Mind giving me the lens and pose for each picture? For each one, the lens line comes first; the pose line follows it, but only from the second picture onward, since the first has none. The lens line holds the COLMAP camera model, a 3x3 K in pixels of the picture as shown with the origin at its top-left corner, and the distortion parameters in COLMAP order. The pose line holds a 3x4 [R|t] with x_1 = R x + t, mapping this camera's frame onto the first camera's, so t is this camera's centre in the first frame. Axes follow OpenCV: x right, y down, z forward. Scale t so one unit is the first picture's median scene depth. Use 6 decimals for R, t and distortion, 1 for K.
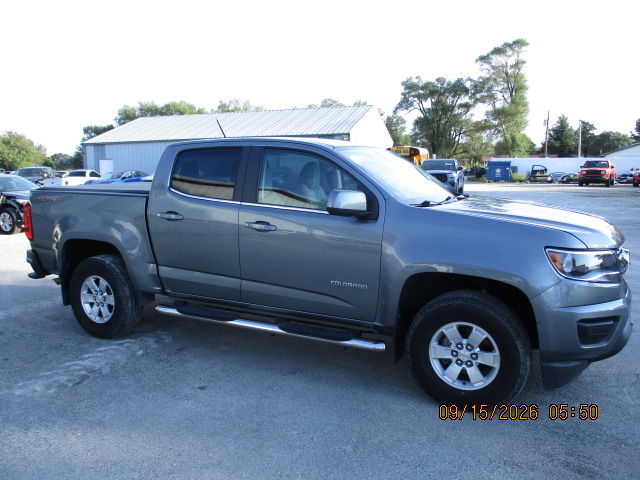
lens RADIAL K [[537.4, 0, 314.4], [0, 537.4, 238.1], [0, 0, 1]] dist [-0.024077, 0.005779]
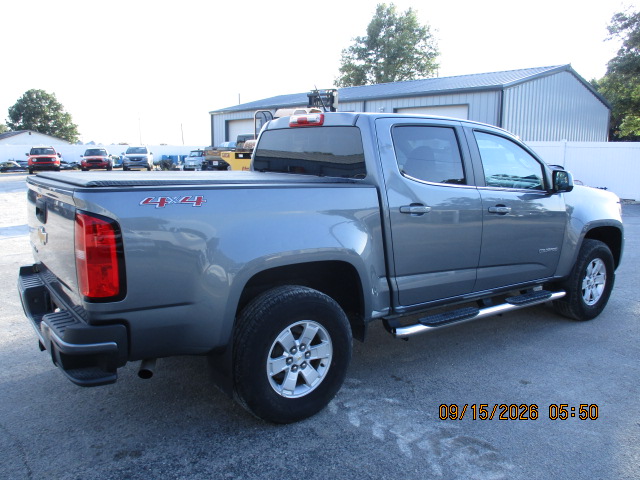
lens RADIAL K [[537.4, 0, 314.4], [0, 537.4, 238.1], [0, 0, 1]] dist [-0.024077, 0.005779]
pose [[0.470416, -0.134113, 0.872194, -0.858748], [0.114608, 0.989298, 0.090306, -0.073452], [-0.874971, 0.057479, 0.480751, 0.631831]]
